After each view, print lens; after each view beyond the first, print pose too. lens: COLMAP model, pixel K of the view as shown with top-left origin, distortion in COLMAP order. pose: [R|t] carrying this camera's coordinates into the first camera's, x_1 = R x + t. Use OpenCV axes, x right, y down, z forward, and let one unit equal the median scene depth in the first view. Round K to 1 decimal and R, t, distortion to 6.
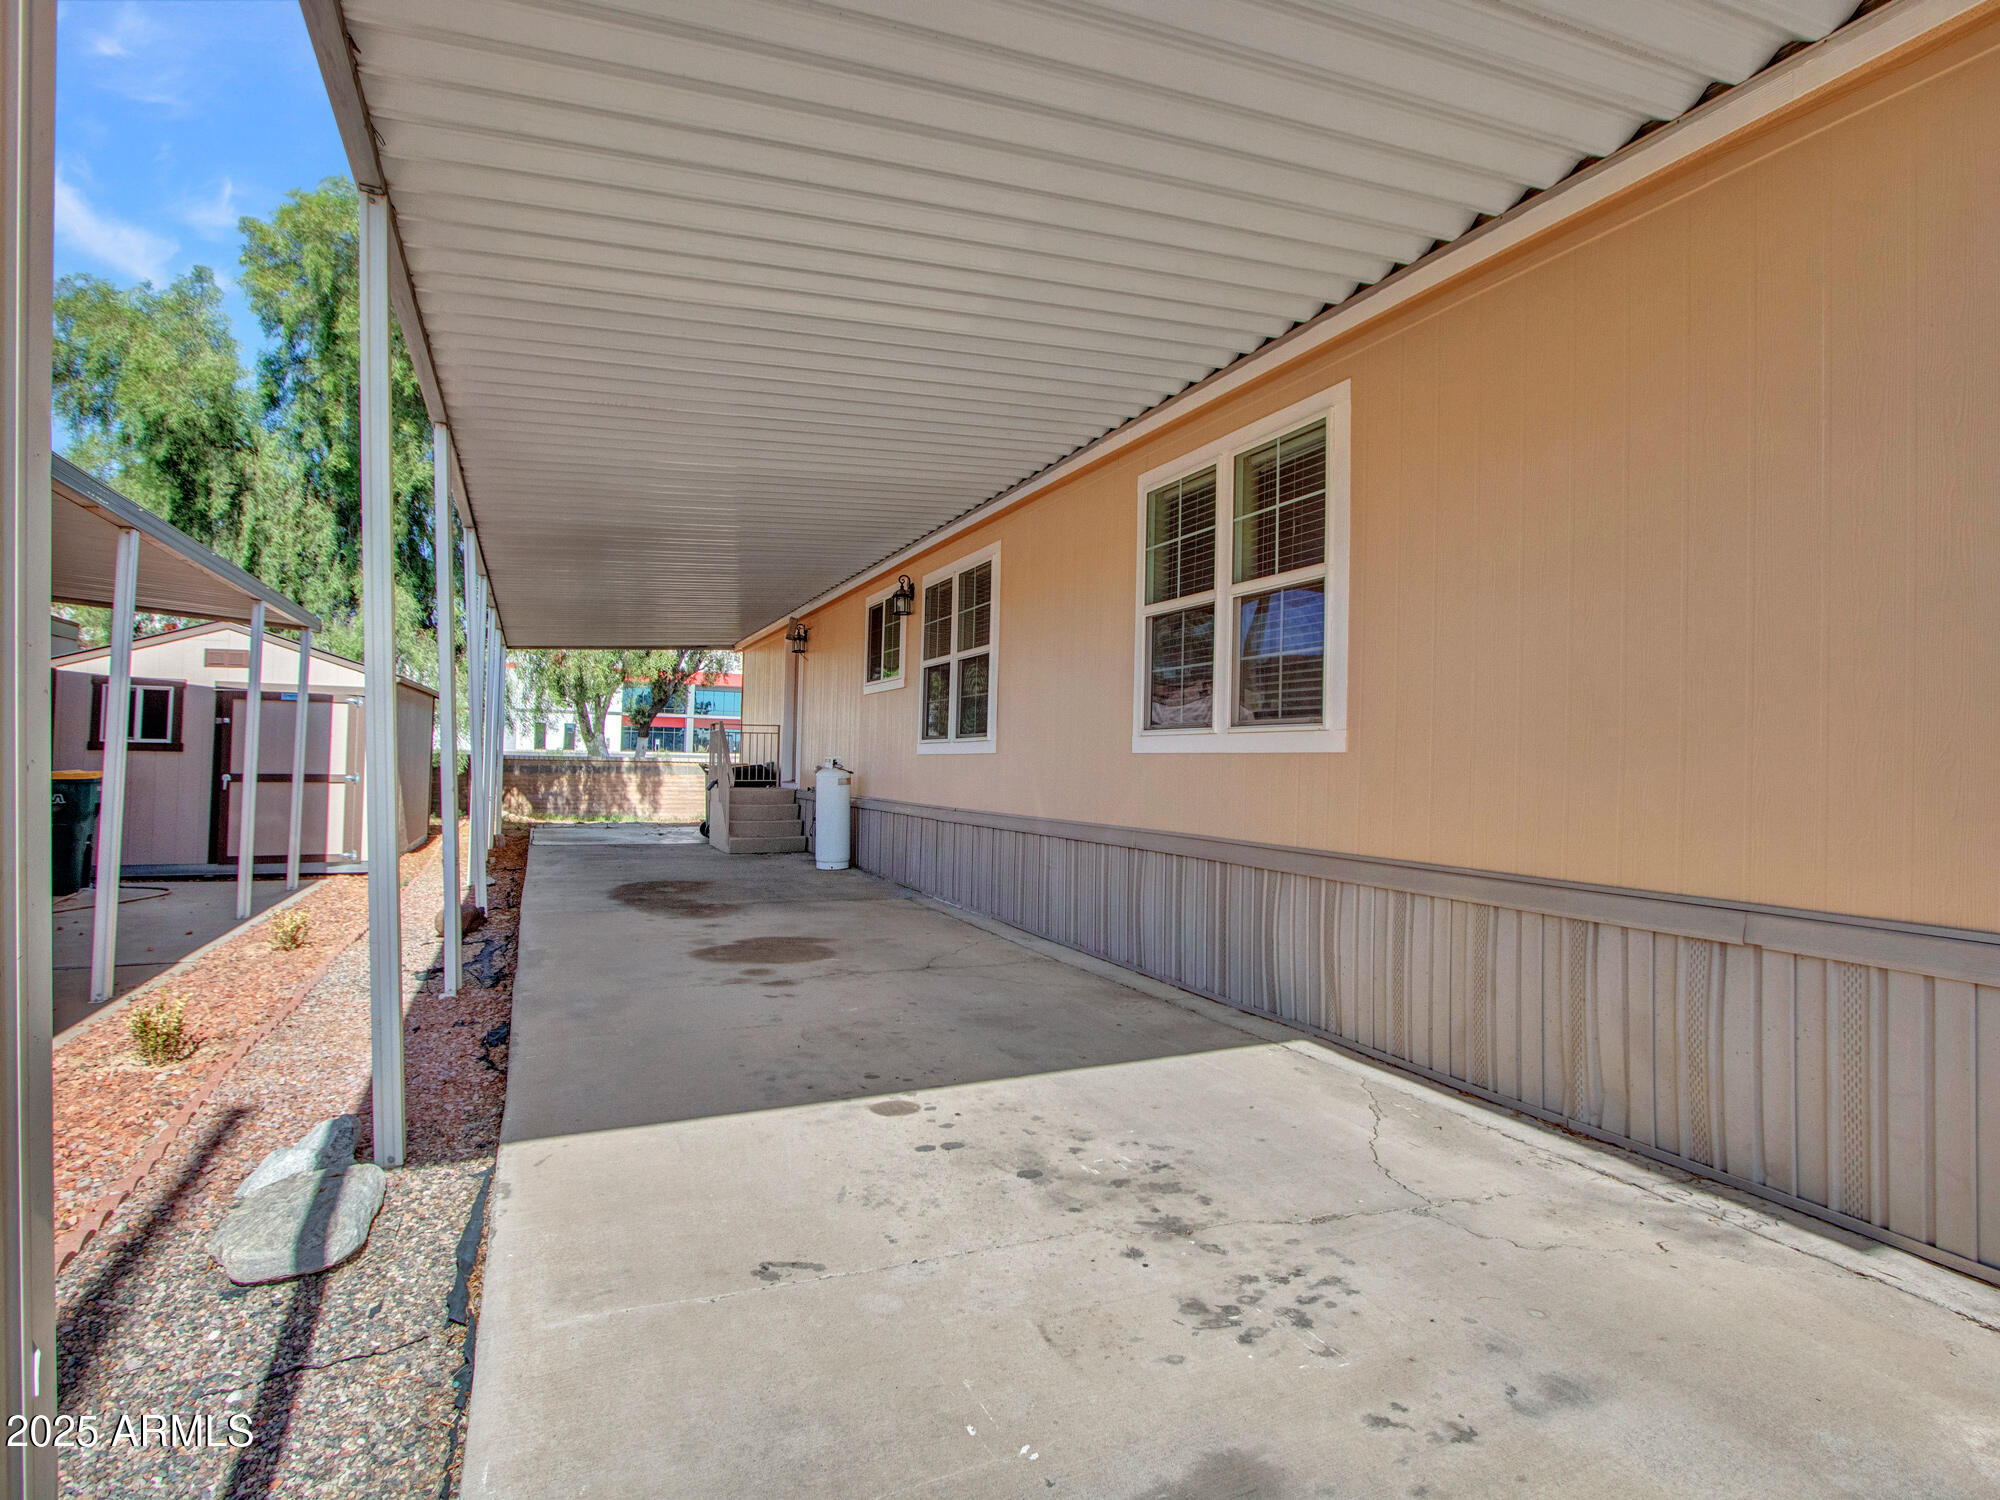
lens RADIAL K [[1046.2, 0, 1002.1], [0, 1046.2, 773.1], [0, 0, 1]] dist [-0.020217, -0.000338]
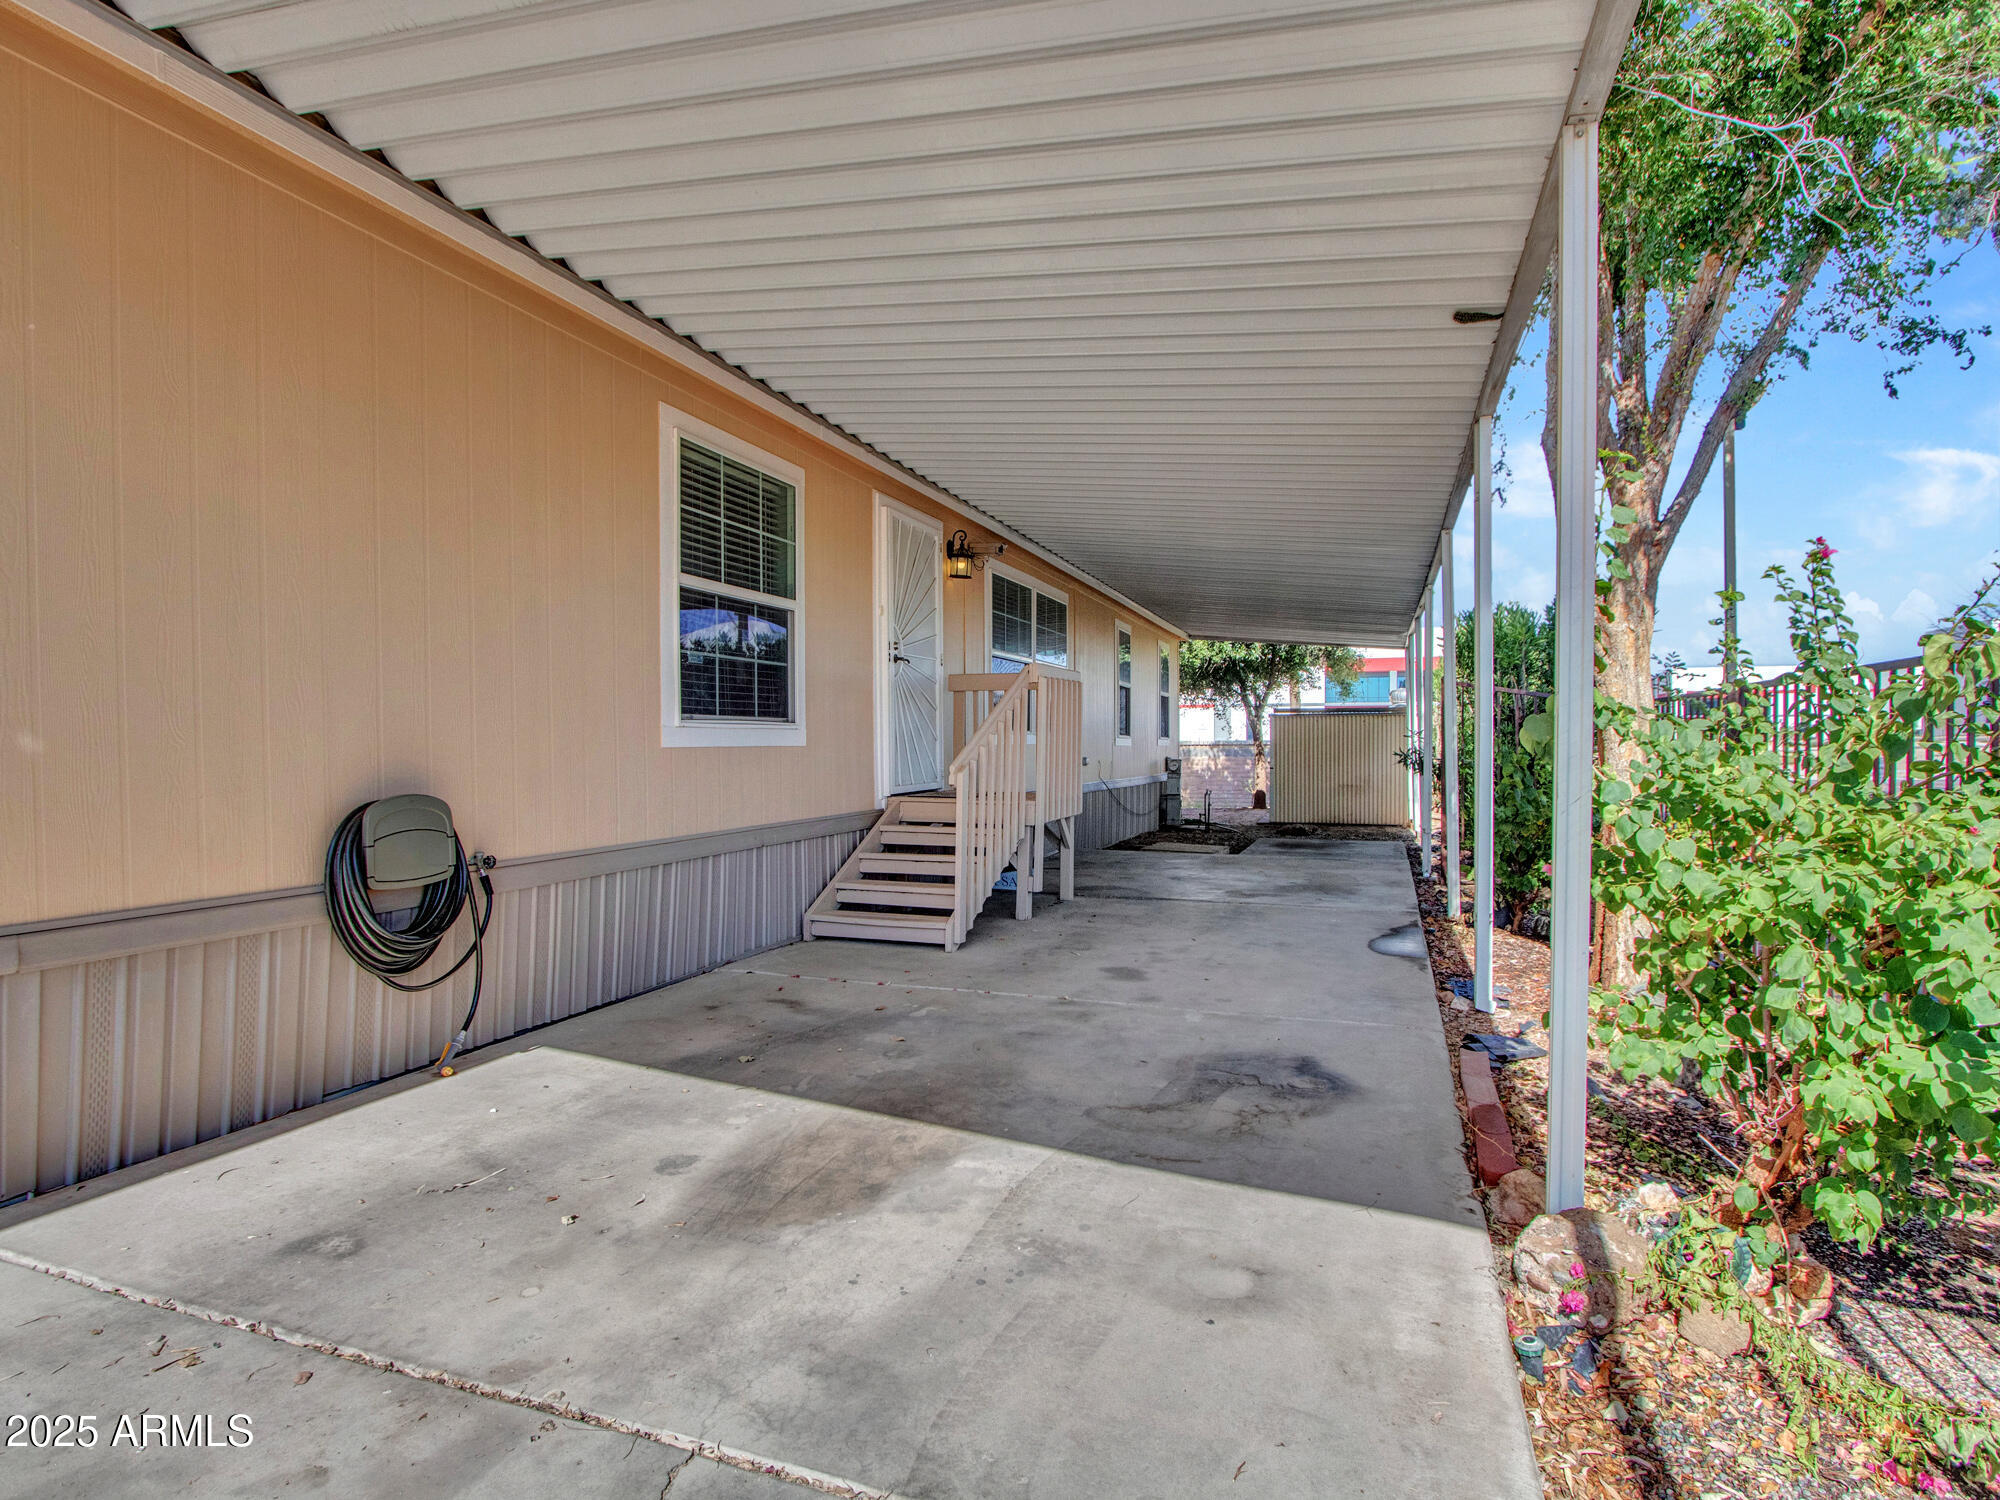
lens RADIAL K [[1046.2, 0, 1002.1], [0, 1046.2, 773.1], [0, 0, 1]] dist [-0.020217, -0.000338]
pose [[-0.716013, -0.030437, 0.697424, -0.693598], [0.006121, 0.998737, 0.049870, -0.044792], [-0.698061, 0.039976, -0.714922, 1.559925]]
